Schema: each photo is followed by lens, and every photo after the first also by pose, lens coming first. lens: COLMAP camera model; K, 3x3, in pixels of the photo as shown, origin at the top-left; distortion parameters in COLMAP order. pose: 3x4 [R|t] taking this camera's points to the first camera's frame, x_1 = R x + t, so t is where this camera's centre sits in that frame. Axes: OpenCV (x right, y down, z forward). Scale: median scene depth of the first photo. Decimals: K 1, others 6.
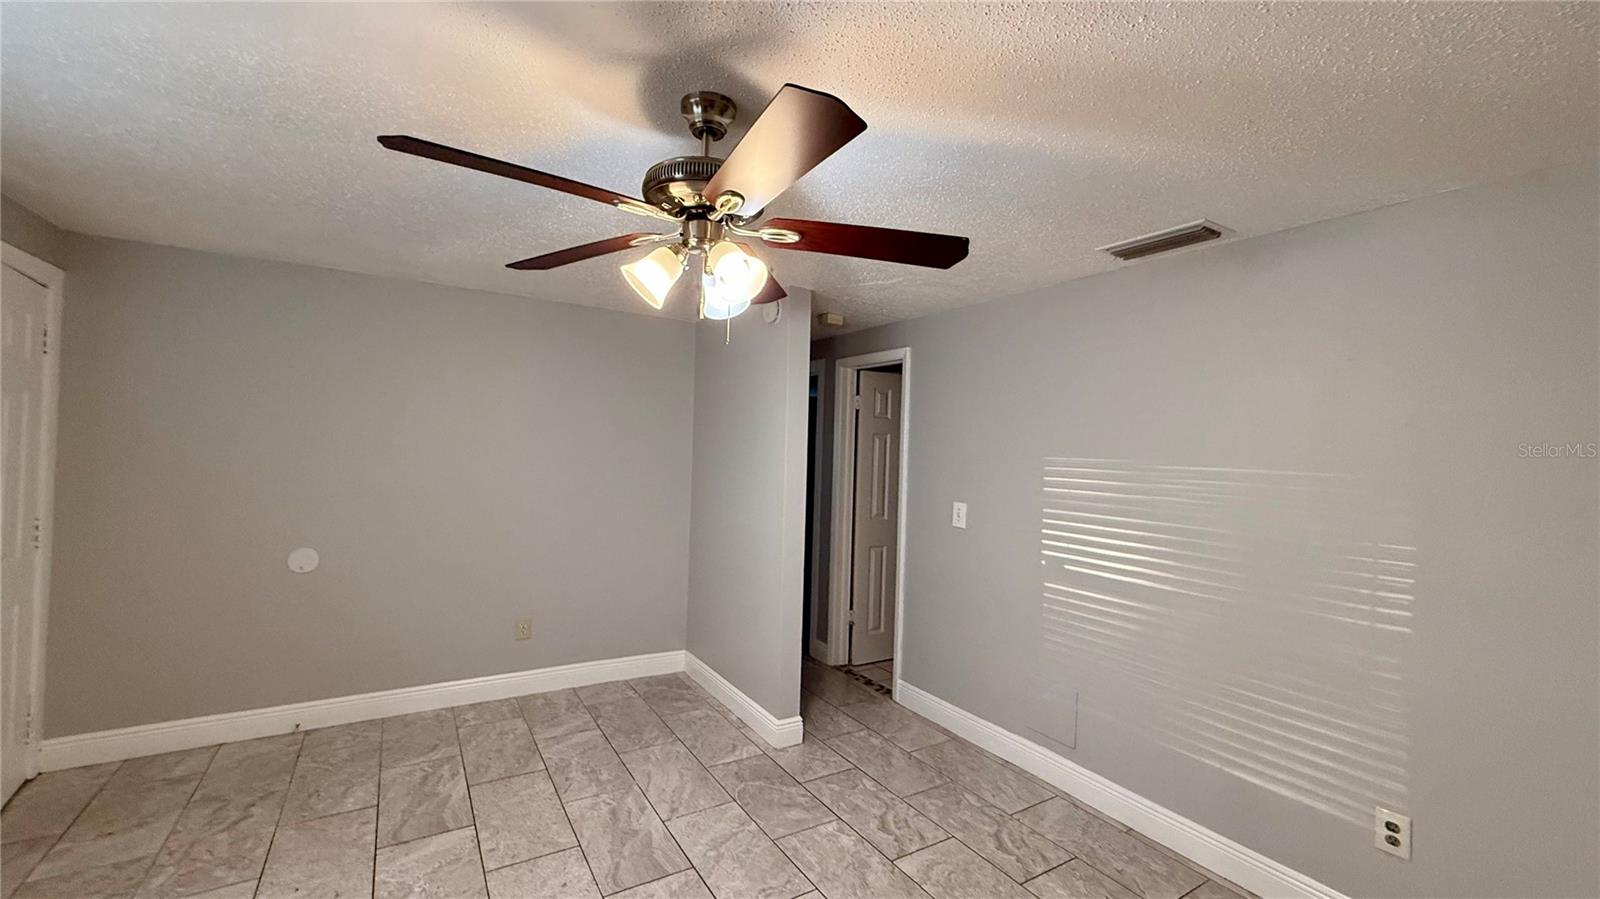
lens RADIAL K [[638.8, 0, 796.8], [0, 638.8, 447.8], [0, 0, 1]] dist [0.000549, 0.000098]
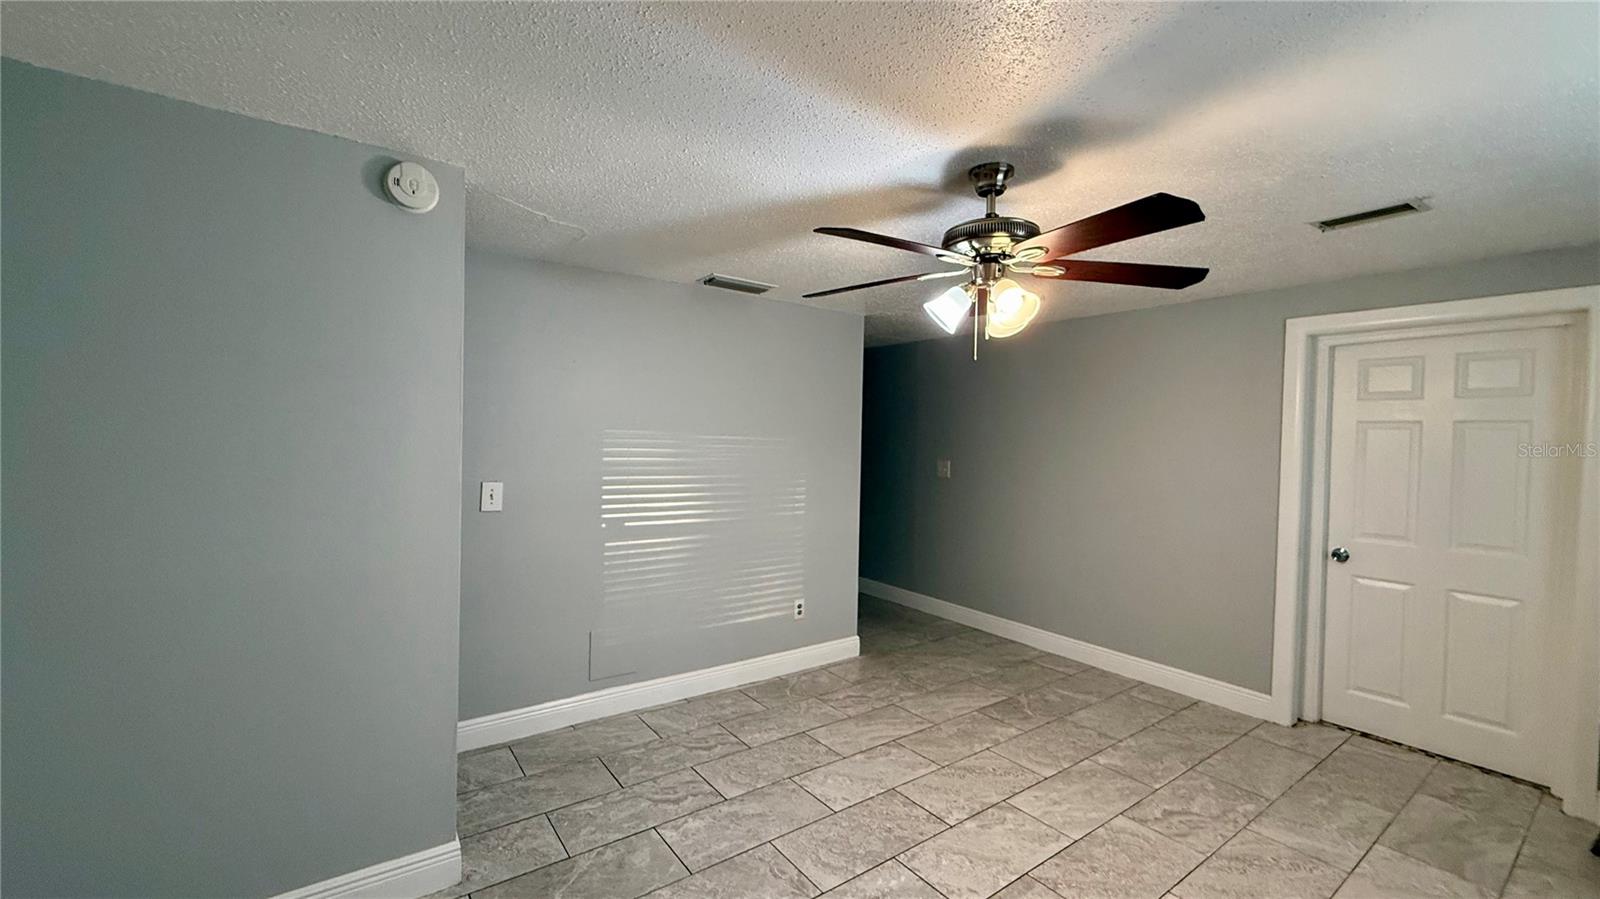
lens RADIAL K [[638.8, 0, 796.8], [0, 638.8, 447.8], [0, 0, 1]] dist [0.000549, 0.000098]
pose [[-0.076383, -0.047791, 0.995933, -0.840133], [-0.031863, 0.998457, 0.045468, -0.016312], [-0.996569, -0.028261, -0.077788, 0.880136]]
